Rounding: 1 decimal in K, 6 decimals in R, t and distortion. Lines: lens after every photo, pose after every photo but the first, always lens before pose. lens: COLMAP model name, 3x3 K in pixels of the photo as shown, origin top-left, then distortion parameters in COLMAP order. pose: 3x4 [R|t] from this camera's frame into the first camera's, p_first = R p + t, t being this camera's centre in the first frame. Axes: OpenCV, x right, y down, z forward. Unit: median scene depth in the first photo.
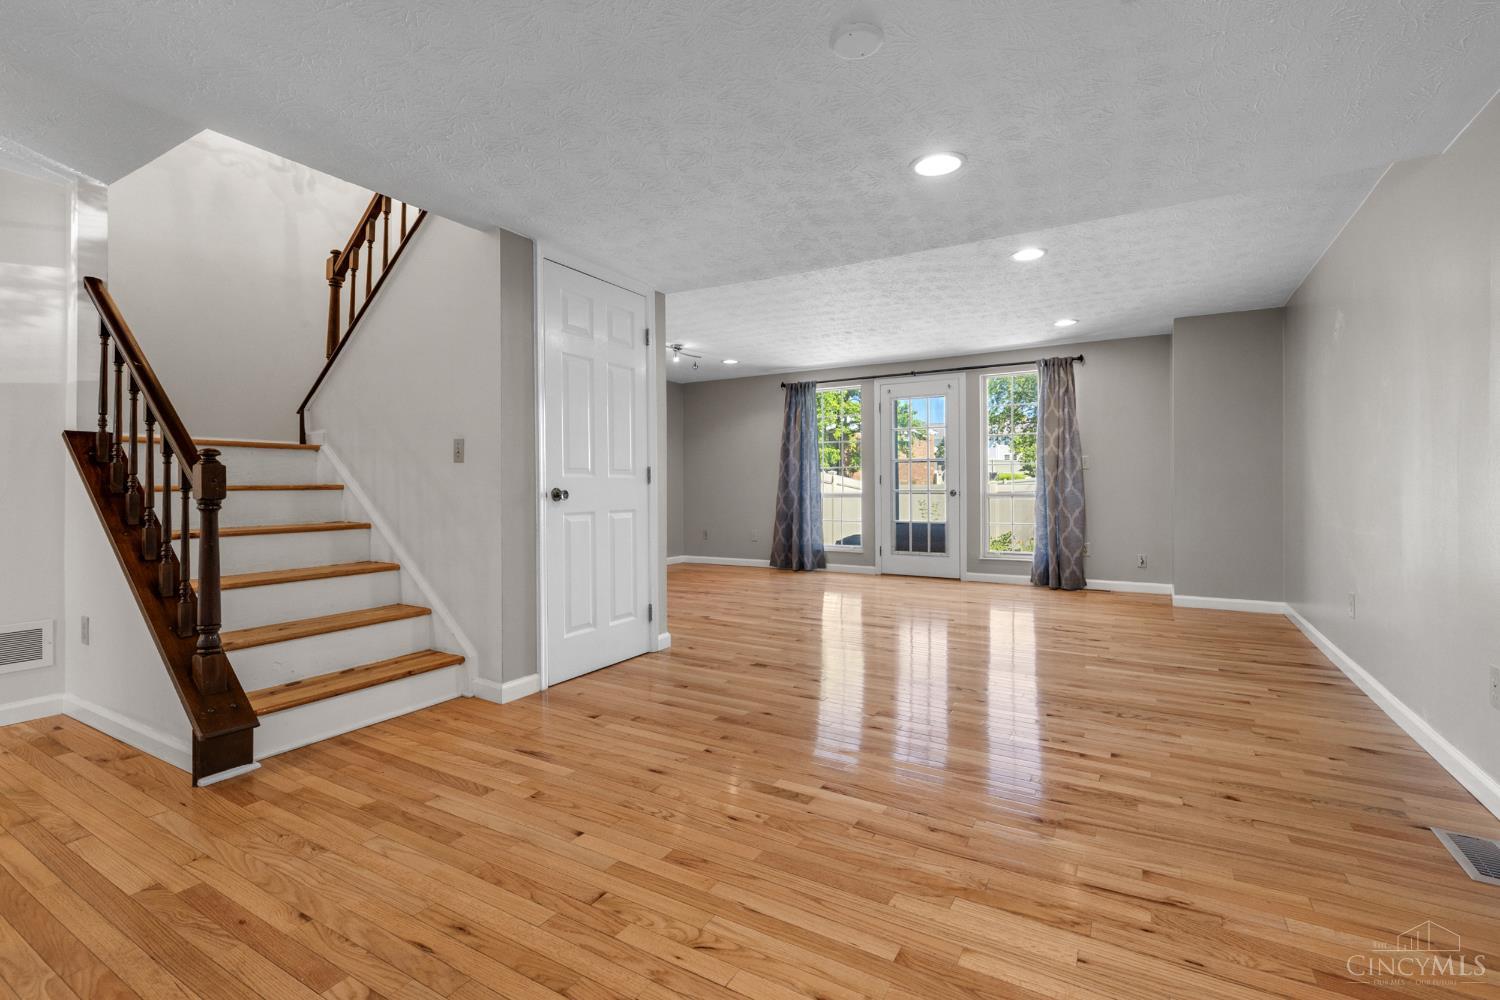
lens RADIAL K [[674.0, 0, 740.5], [0, 674.0, 487.7], [0, 0, 1]] dist [0.004462, -0.000113]
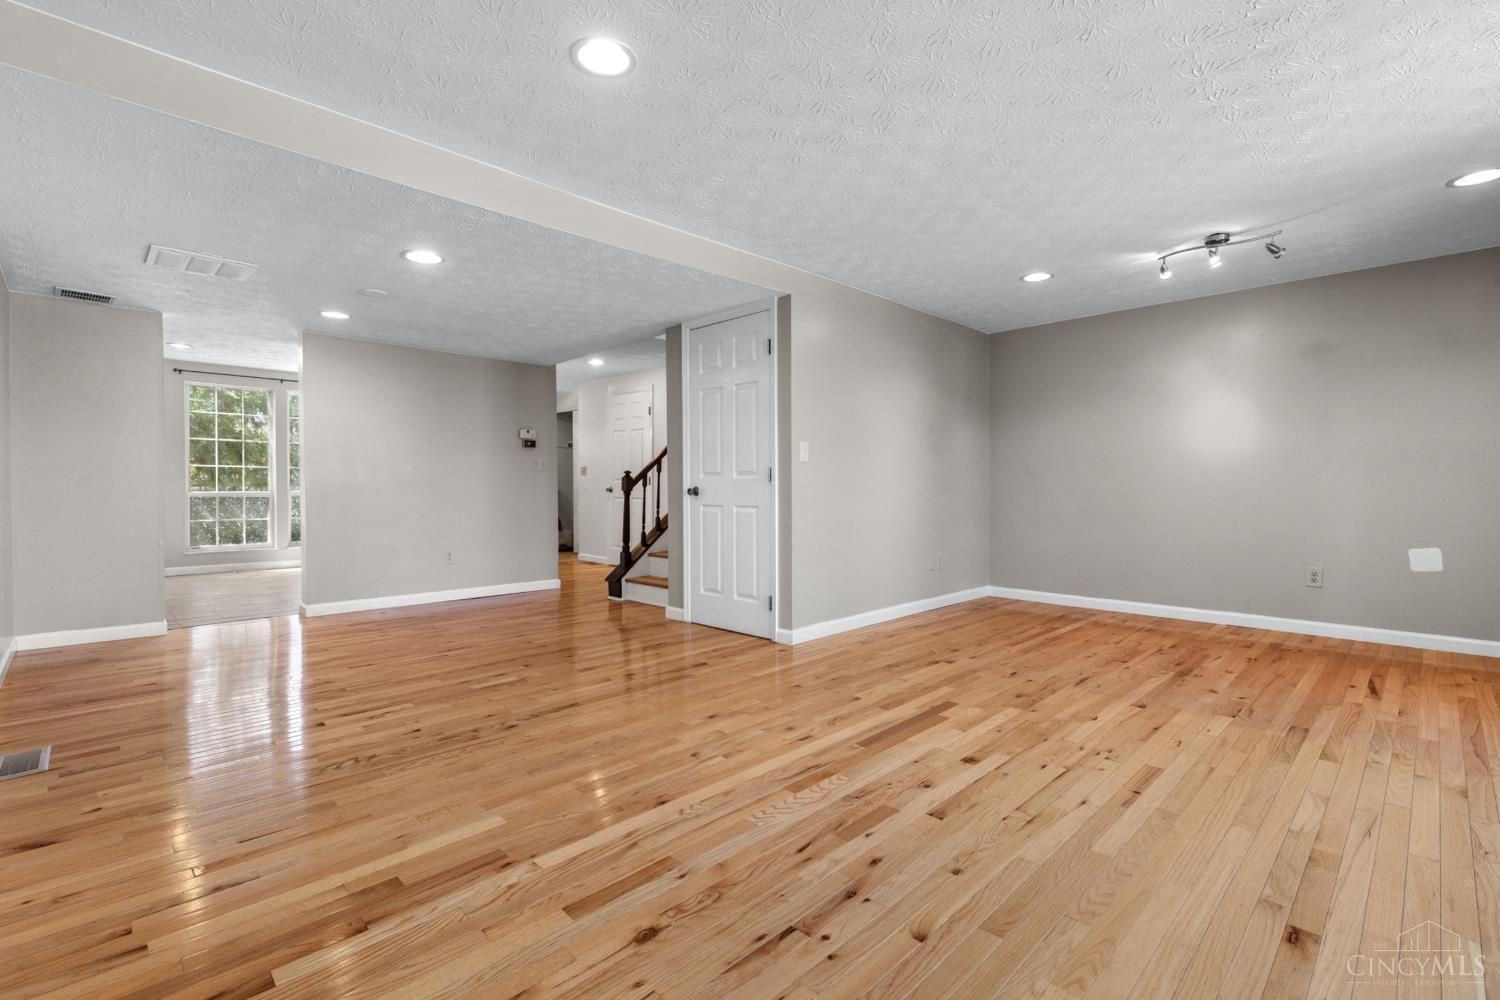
lens RADIAL K [[674.0, 0, 740.5], [0, 674.0, 487.7], [0, 0, 1]] dist [0.004462, -0.000113]
pose [[-0.260013, 0.003612, -0.965598, 1.092005], [0.001385, 0.999993, 0.003368, -0.002412], [0.965604, -0.000462, -0.260017, 1.470918]]
